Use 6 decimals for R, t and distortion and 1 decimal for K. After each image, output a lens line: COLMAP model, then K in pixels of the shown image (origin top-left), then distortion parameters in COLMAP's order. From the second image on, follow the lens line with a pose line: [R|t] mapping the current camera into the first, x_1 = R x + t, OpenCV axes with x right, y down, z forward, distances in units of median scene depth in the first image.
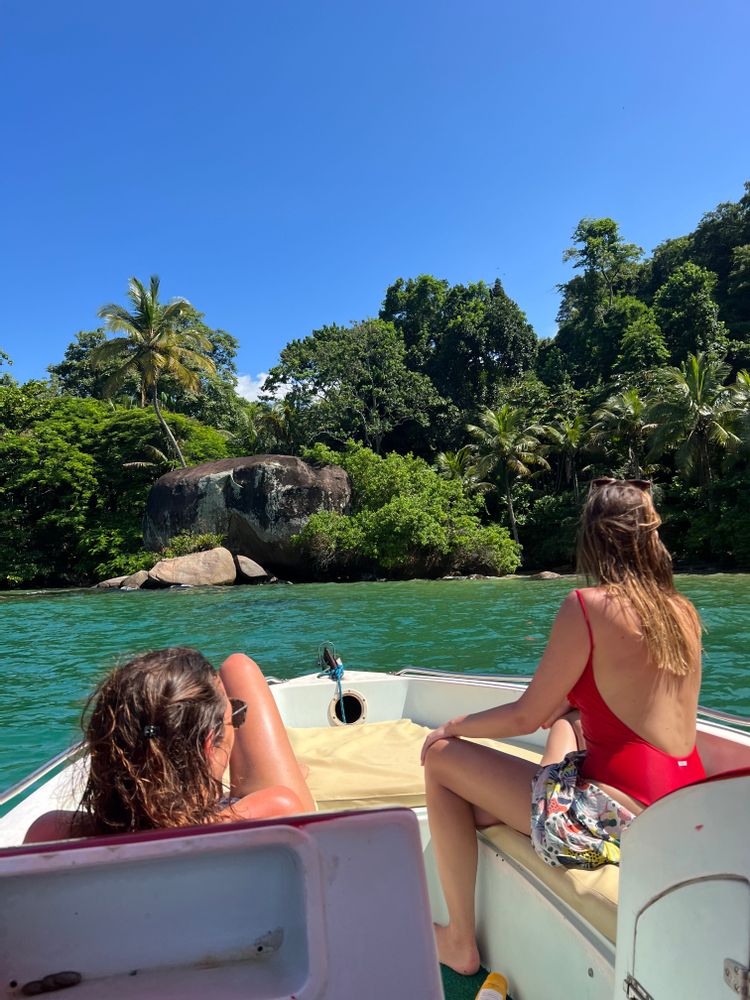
lens RADIAL K [[770.1, 0, 375.0], [0, 770.1, 500.0], [0, 0, 1]] dist [0.067773, -0.002355]
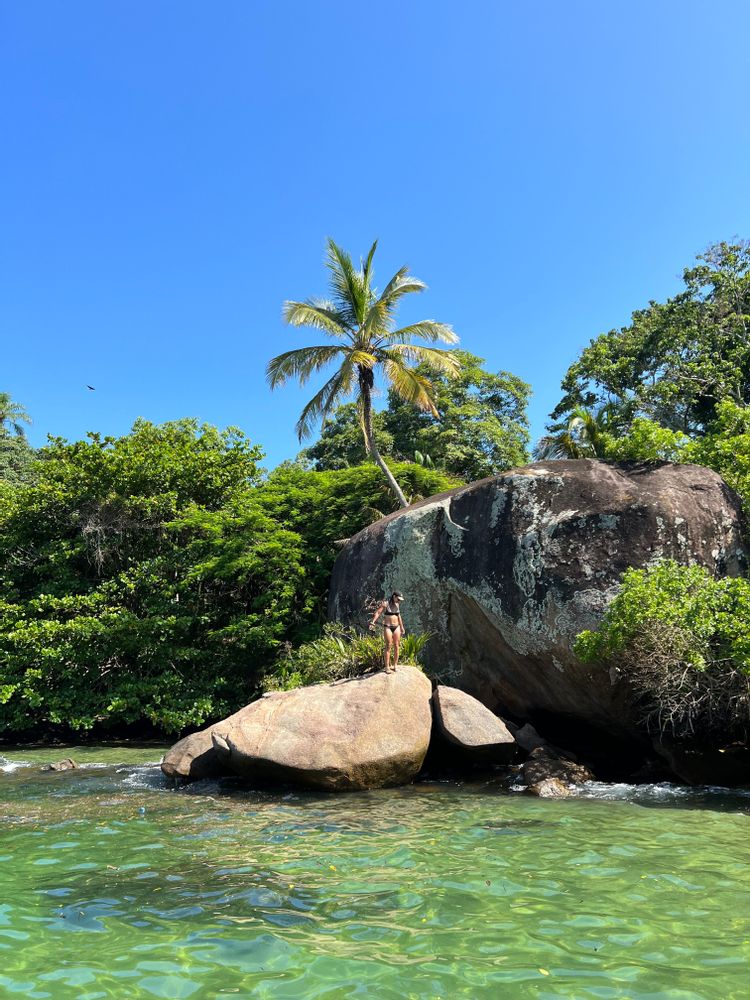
lens RADIAL K [[770.1, 0, 375.0], [0, 770.1, 500.0], [0, 0, 1]] dist [0.067773, -0.002355]
pose [[0.905126, -0.092643, -0.414926, -0.033600], [0.020690, 0.984411, -0.174663, 0.044186], [0.424639, 0.149507, 0.892933, 0.585867]]
